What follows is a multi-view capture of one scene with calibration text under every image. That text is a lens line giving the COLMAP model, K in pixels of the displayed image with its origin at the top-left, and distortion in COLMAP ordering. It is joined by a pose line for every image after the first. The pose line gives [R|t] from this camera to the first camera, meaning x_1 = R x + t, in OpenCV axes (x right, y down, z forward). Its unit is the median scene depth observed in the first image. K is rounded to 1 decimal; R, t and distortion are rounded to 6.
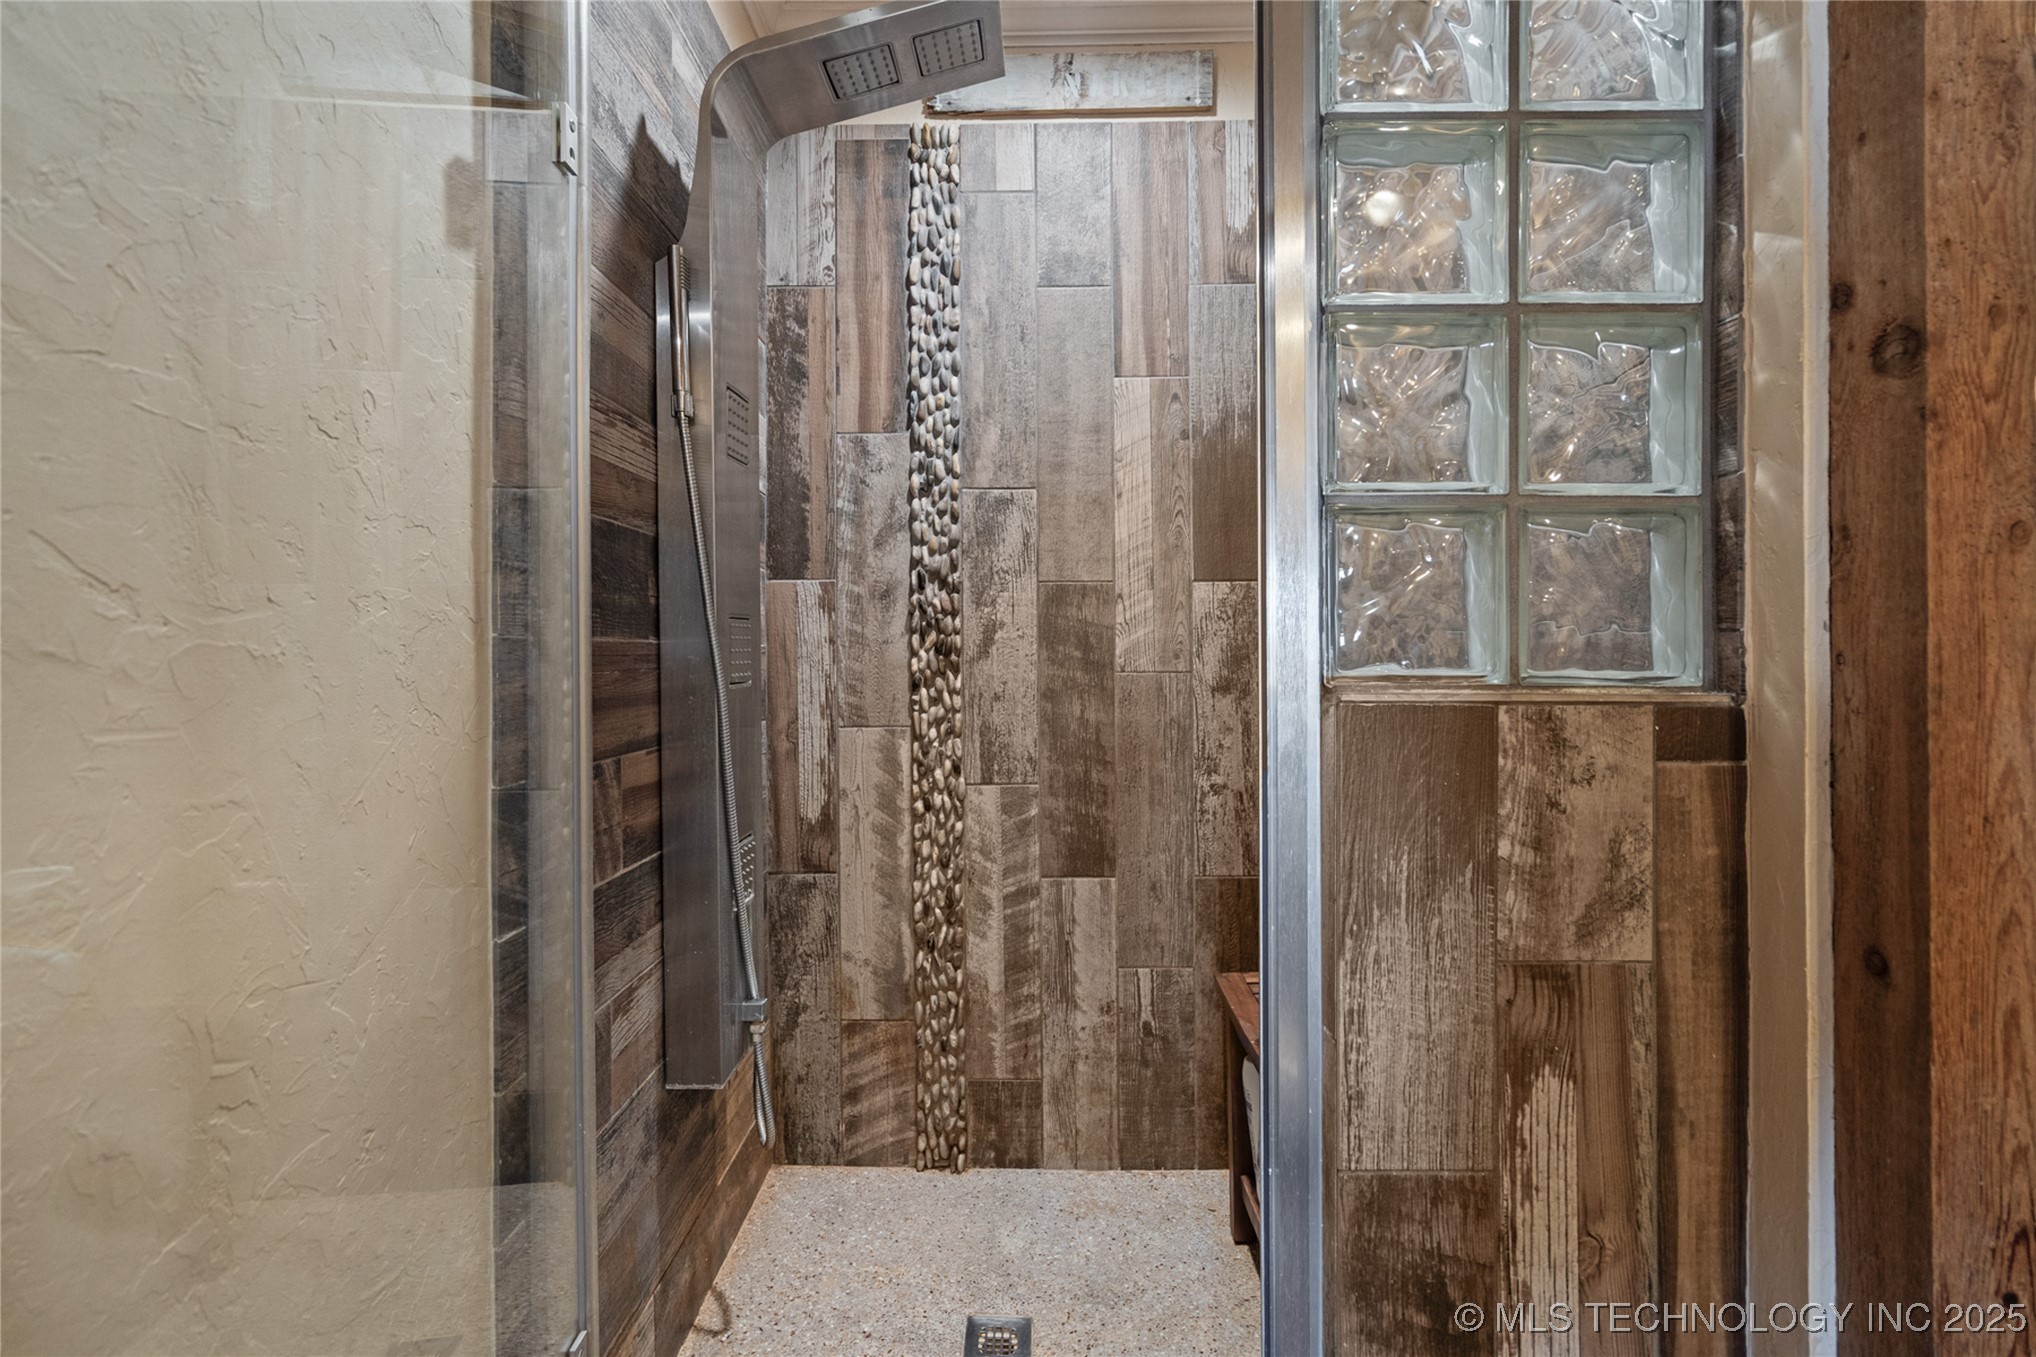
lens RADIAL K [[961.7, 0, 1013.7], [0, 961.7, 667.5], [0, 0, 1]] dist [-0.005302, 0.002713]
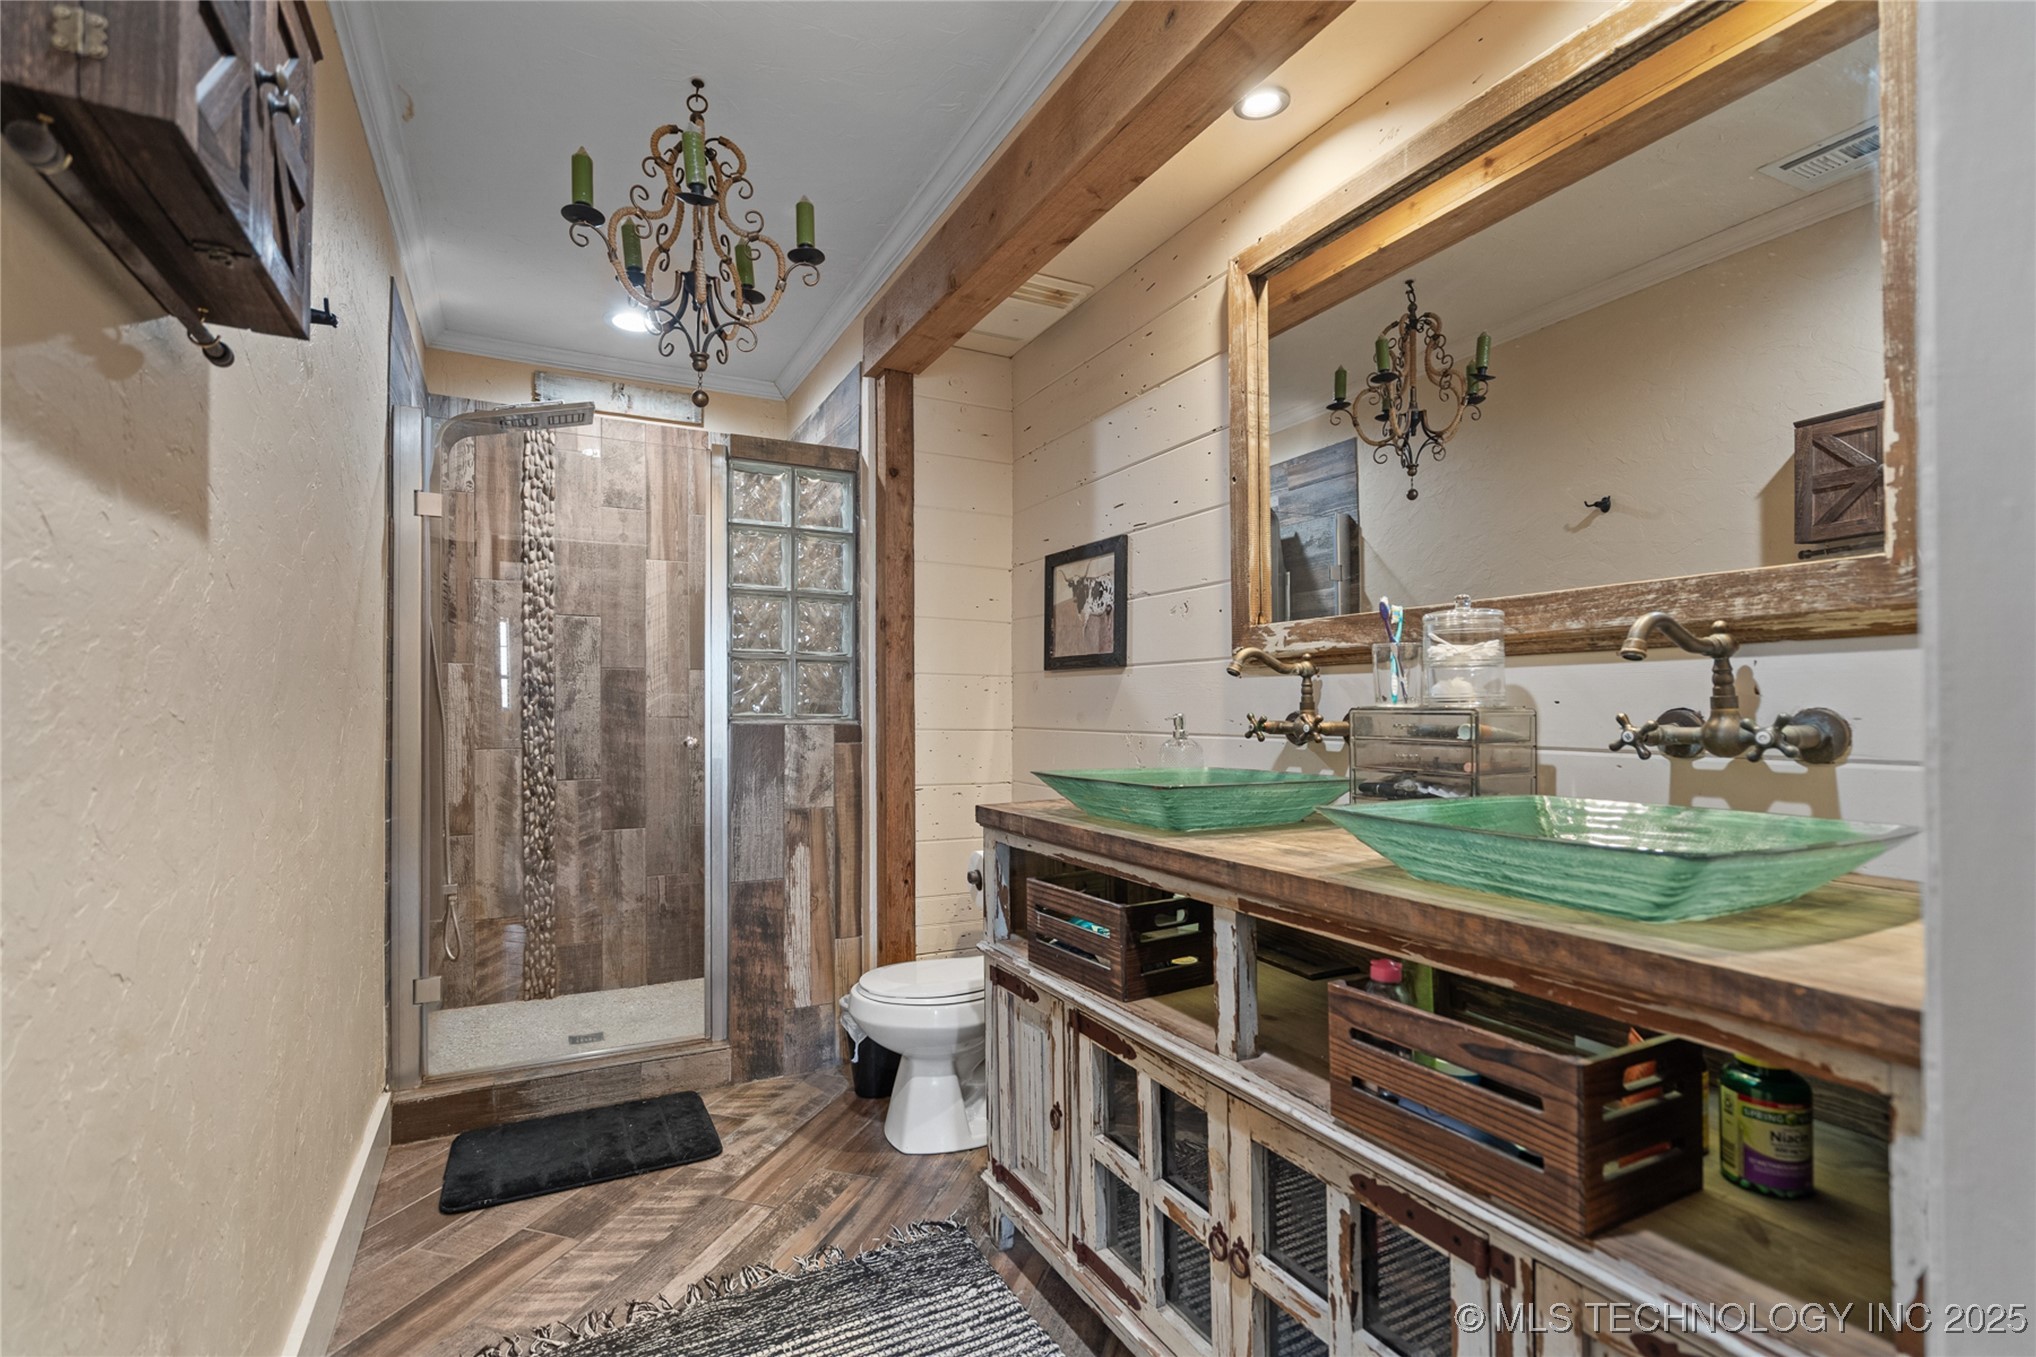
lens RADIAL K [[961.7, 0, 1015.0], [0, 961.7, 699.5], [0, 0, 1]] dist [-0.005302, 0.002713]
pose [[0.883934, 0.007939, 0.467545, -0.132700], [0.002672, 0.999754, -0.022026, 0.013453], [-0.467605, 0.020719, 0.883695, -0.978670]]
